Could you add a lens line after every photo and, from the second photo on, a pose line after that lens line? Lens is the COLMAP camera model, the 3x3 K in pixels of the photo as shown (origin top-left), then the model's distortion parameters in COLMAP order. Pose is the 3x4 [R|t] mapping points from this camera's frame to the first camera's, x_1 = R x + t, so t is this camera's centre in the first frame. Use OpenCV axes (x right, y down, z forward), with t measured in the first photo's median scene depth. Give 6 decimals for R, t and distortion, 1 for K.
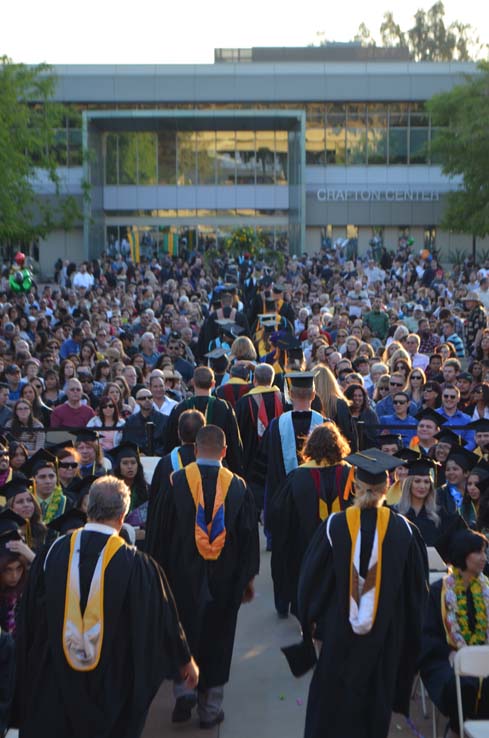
lens RADIAL K [[1607.3, 0, 244.5], [0, 1607.3, 369.0], [0, 0, 1]] dist [0.058366, -0.041576]
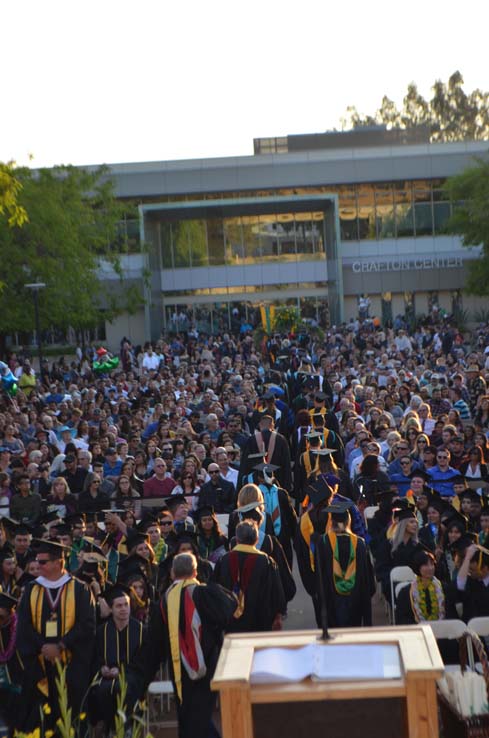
lens RADIAL K [[1681.4, 0, 244.5], [0, 1681.4, 369.0], [0, 0, 1]] dist [0.040776, 0.095648]
pose [[0.997948, -0.054354, -0.033846, 0.007219], [0.053447, 0.998201, -0.027158, -0.012513], [0.035261, 0.025293, 0.999058, -0.187753]]
